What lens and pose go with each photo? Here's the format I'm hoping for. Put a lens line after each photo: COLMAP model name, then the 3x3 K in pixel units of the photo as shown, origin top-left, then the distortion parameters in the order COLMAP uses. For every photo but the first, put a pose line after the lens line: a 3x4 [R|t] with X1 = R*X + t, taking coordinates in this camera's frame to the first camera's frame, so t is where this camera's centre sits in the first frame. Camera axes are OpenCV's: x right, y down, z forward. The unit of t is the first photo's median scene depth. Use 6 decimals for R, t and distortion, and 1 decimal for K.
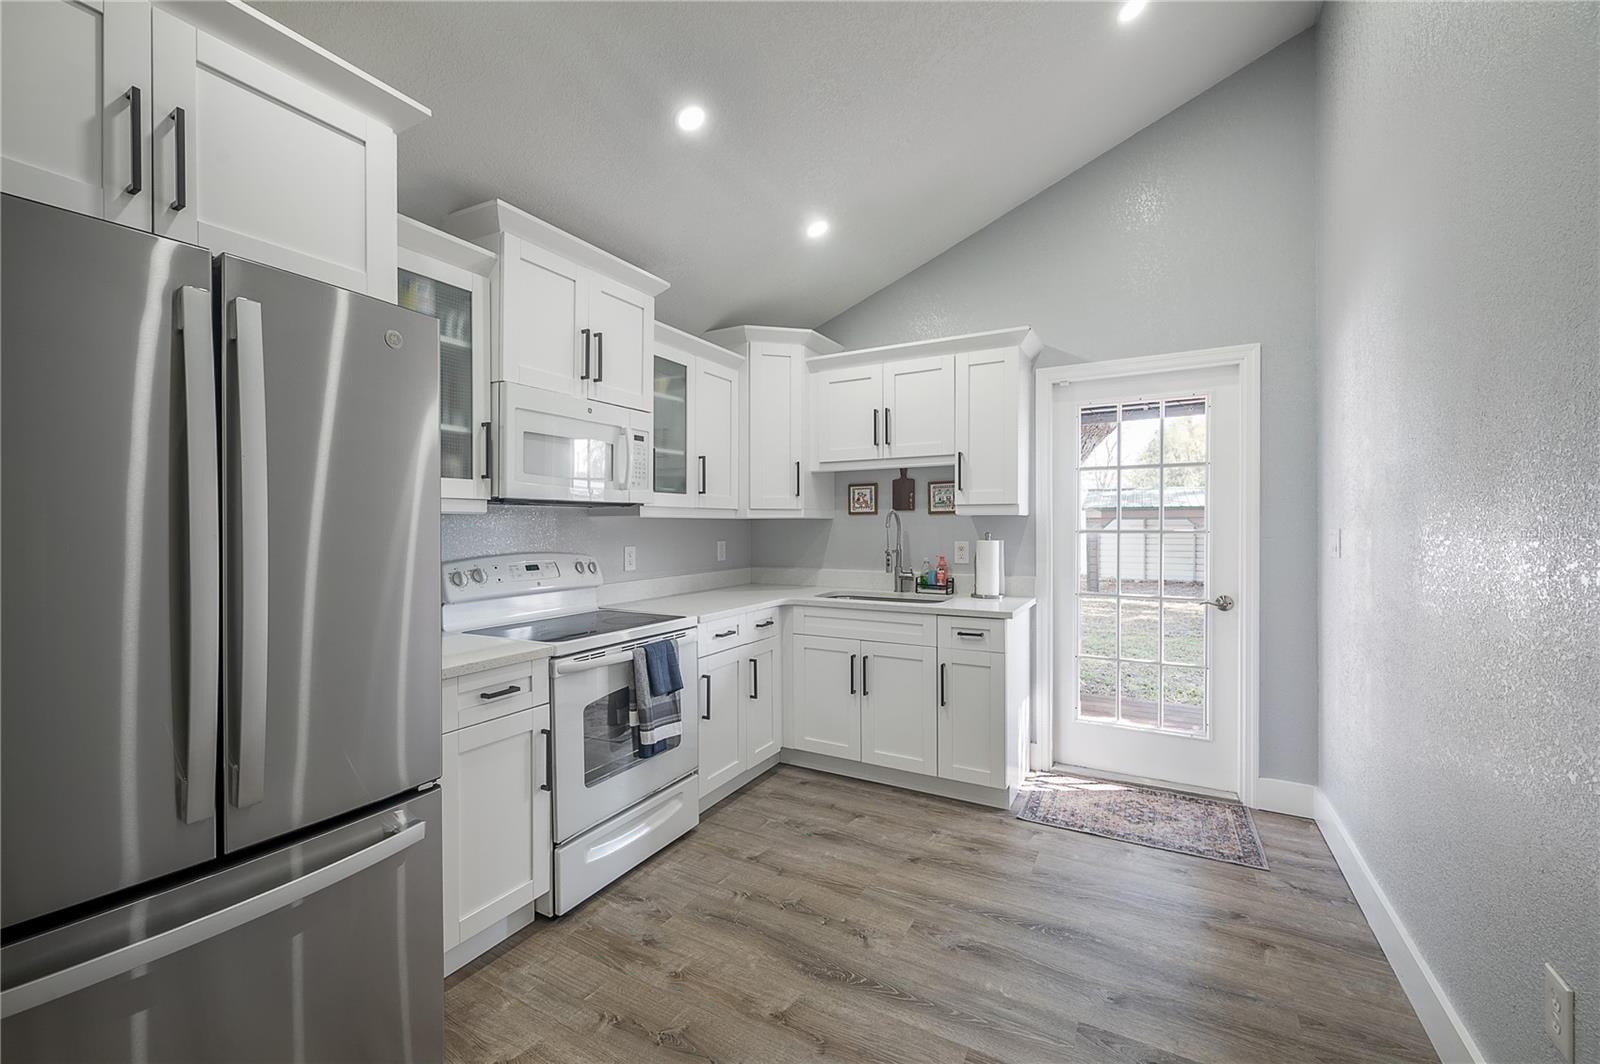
lens RADIAL K [[648.6, 0, 763.5], [0, 648.6, 527.6], [0, 0, 1]] dist [0.000561, 0.000009]
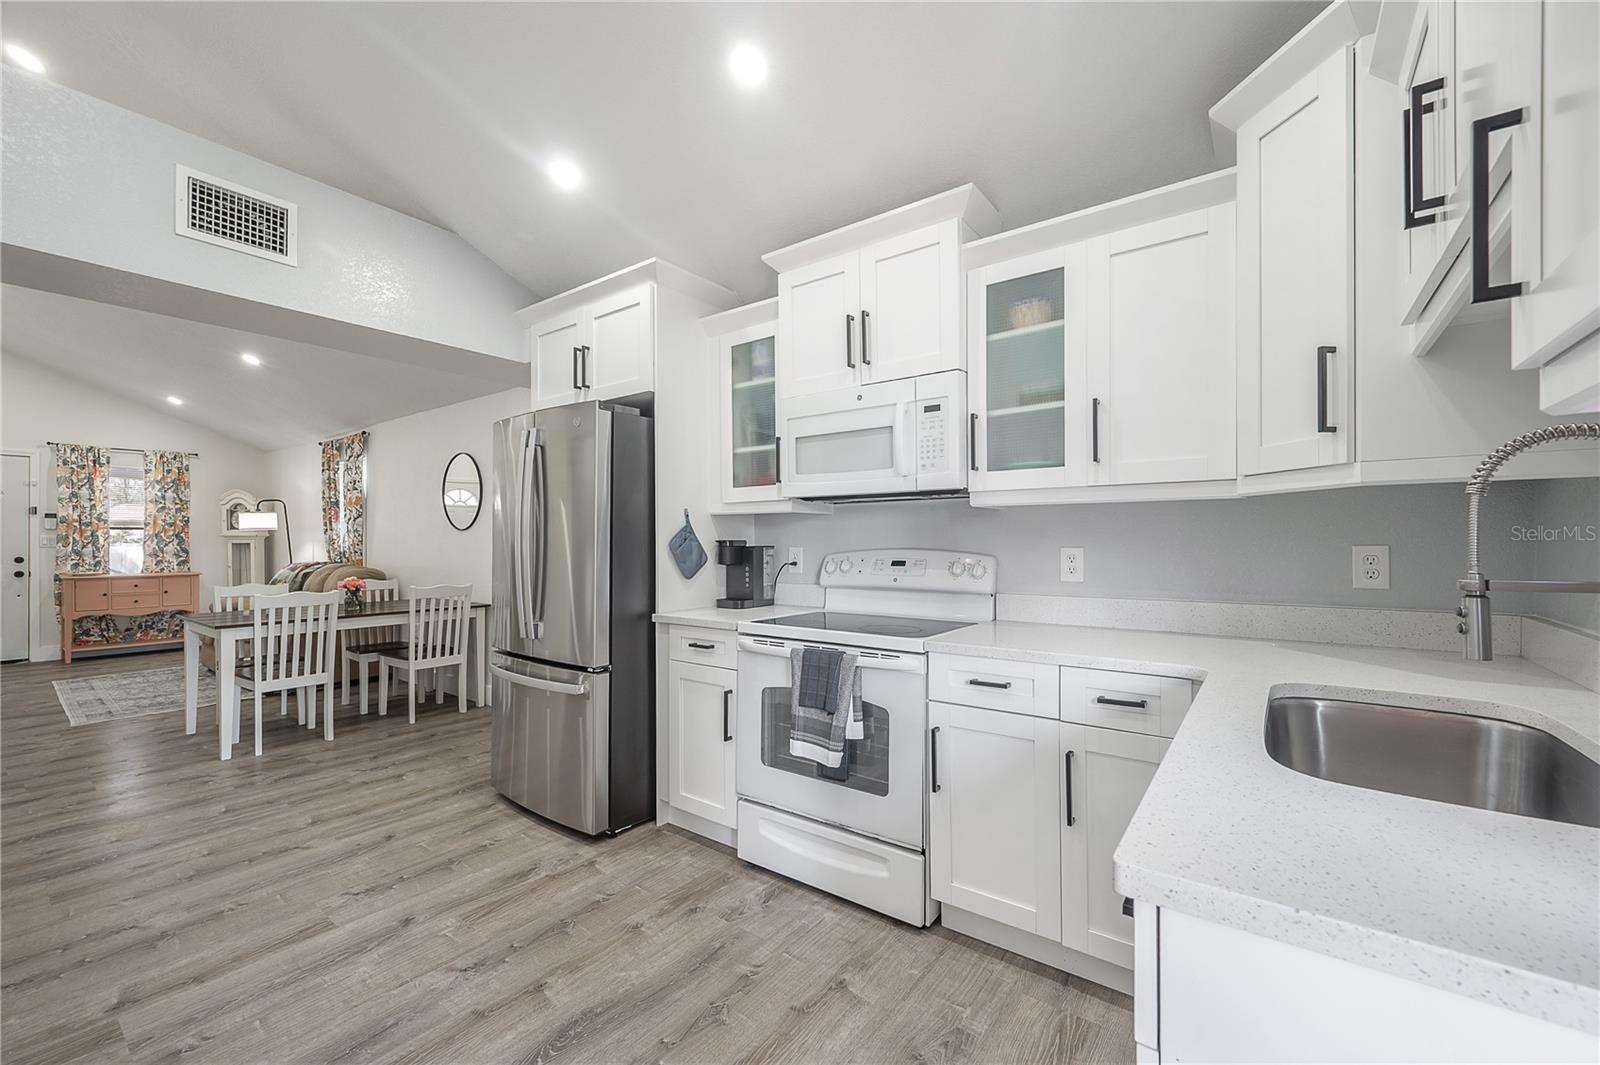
lens RADIAL K [[631.0, 0, 803.6], [0, 631.0, 537.1], [0, 0, 1]] dist [0.000654, -0.000191]
pose [[-0.082537, -0.000272, -0.996588, 0.682925], [-0.001124, 0.999999, -0.000180, 0.024370], [0.996587, 0.001105, -0.082538, 1.034674]]
